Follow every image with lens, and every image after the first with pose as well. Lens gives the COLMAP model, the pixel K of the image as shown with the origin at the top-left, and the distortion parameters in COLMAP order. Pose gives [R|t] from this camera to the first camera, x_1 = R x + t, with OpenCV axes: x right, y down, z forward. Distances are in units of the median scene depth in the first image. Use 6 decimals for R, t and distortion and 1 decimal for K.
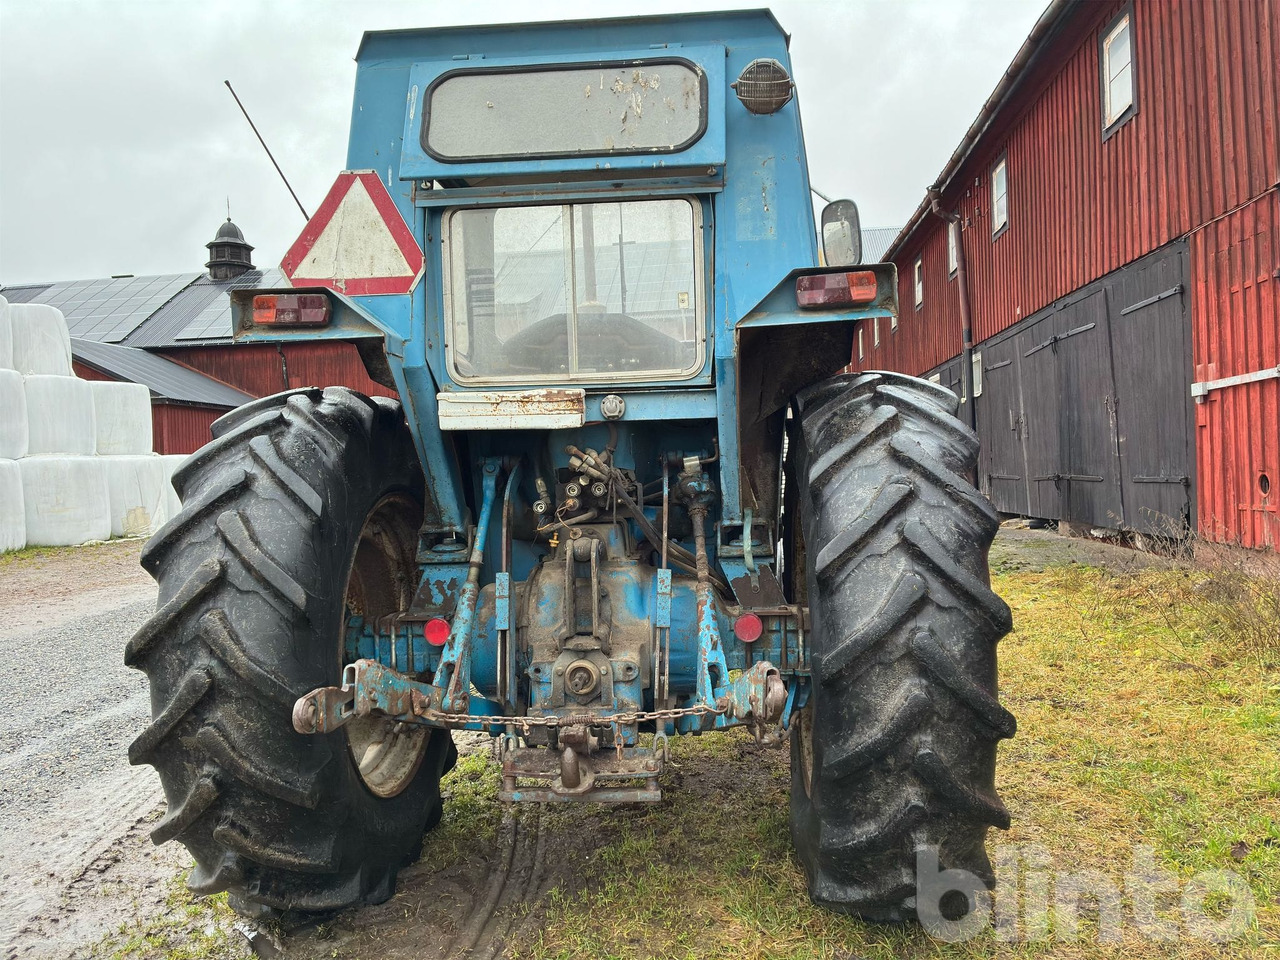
lens RADIAL K [[957.2, 0, 645.7], [0, 957.2, 481.5], [0, 0, 1]] dist [0.066247, -0.087753]
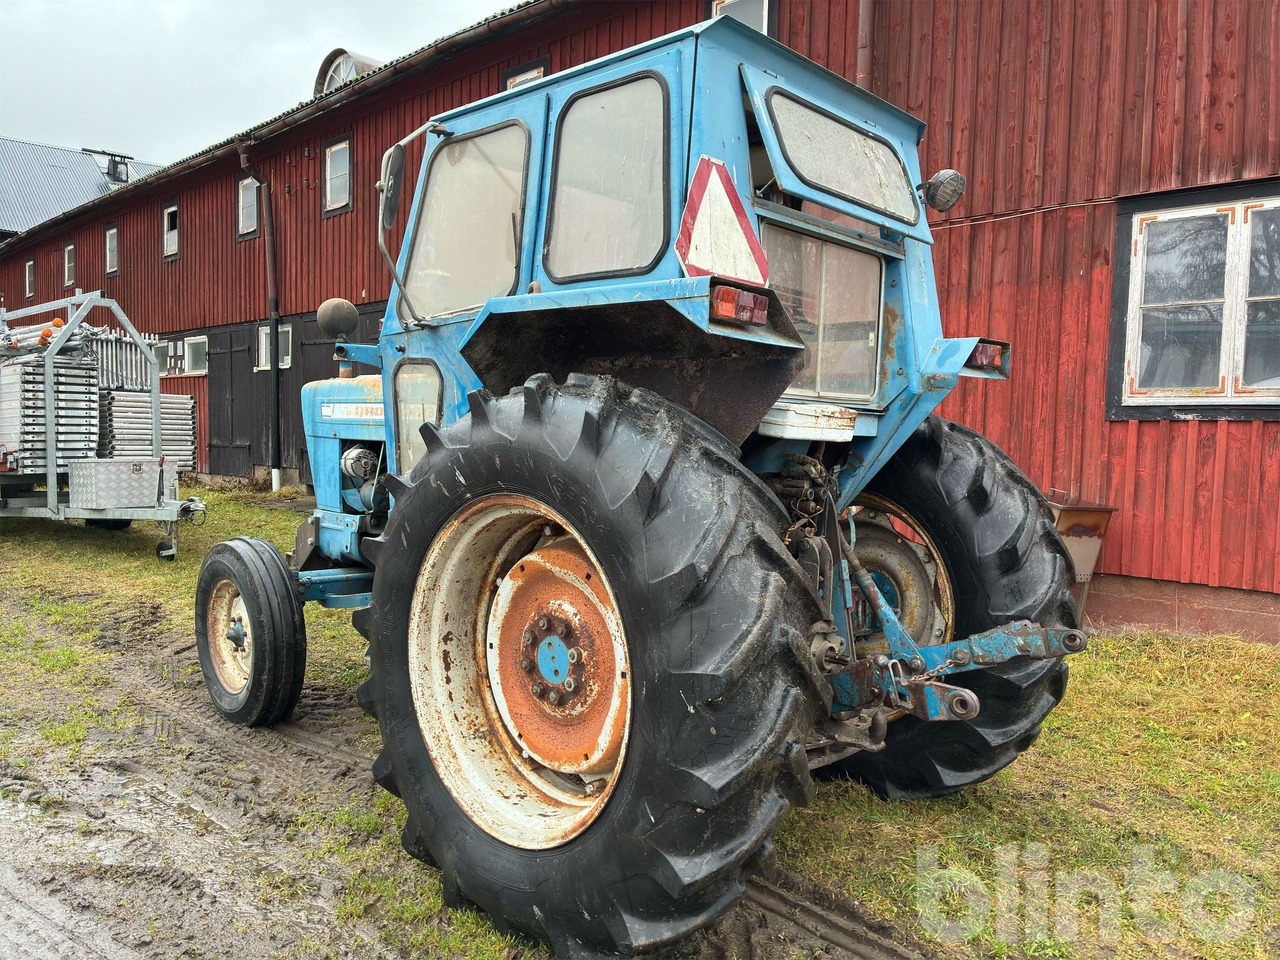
lens RADIAL K [[957.2, 0, 645.7], [0, 957.2, 481.5], [0, 0, 1]] dist [0.066247, -0.087753]
pose [[0.630407, 0.012315, 0.776167, -1.120395], [-0.040039, 0.999059, 0.016669, -0.018238], [-0.775231, -0.041585, 0.630307, 0.458760]]
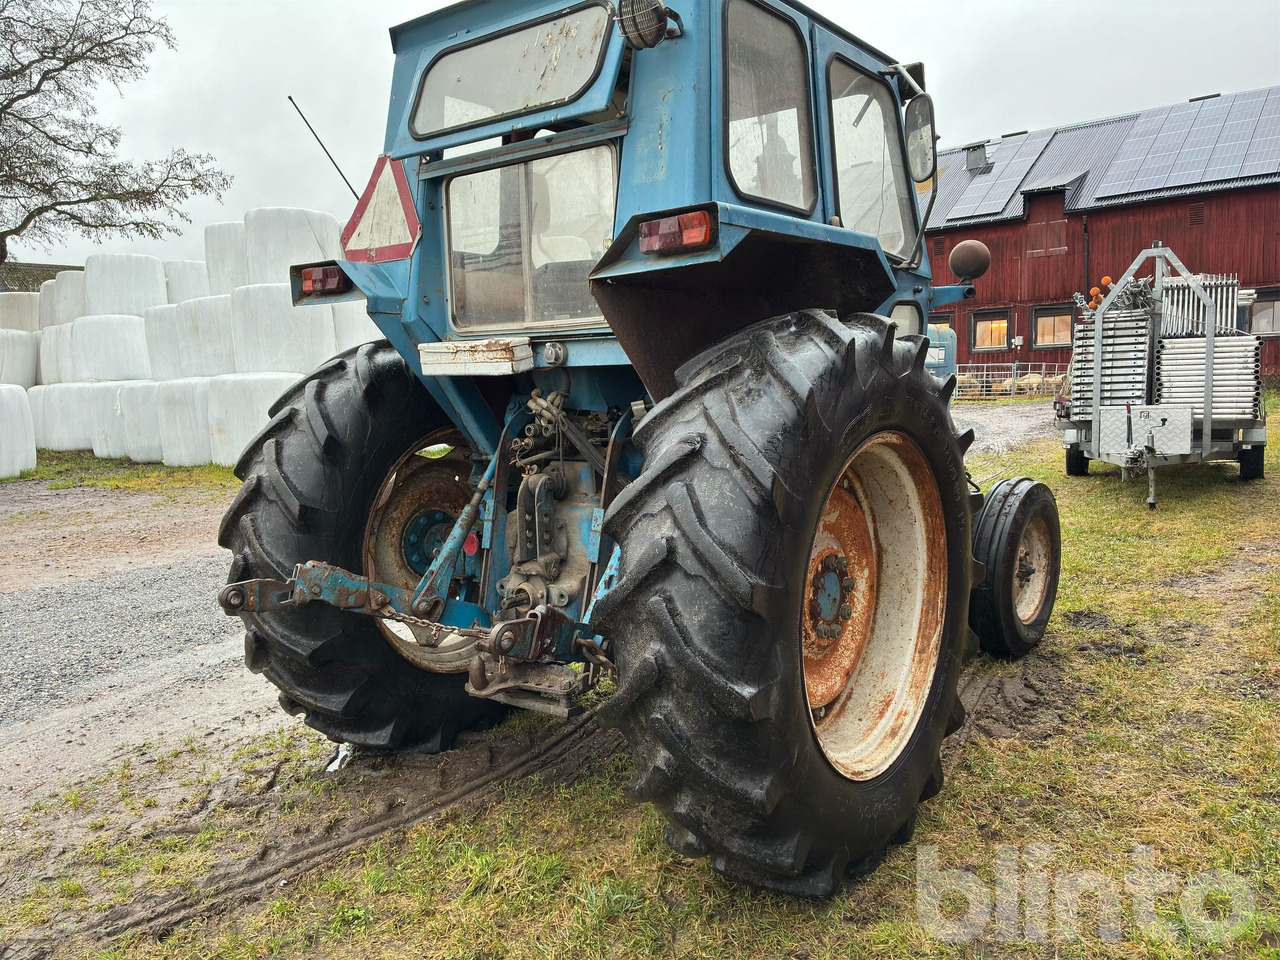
lens RADIAL K [[957.2, 0, 645.7], [0, 957.2, 481.5], [0, 0, 1]] dist [0.066247, -0.087753]
pose [[0.835648, 0.067165, -0.545144, 0.664772], [-0.009445, 0.994106, 0.108002, -0.054559], [0.549185, -0.085103, 0.831356, 0.160834]]
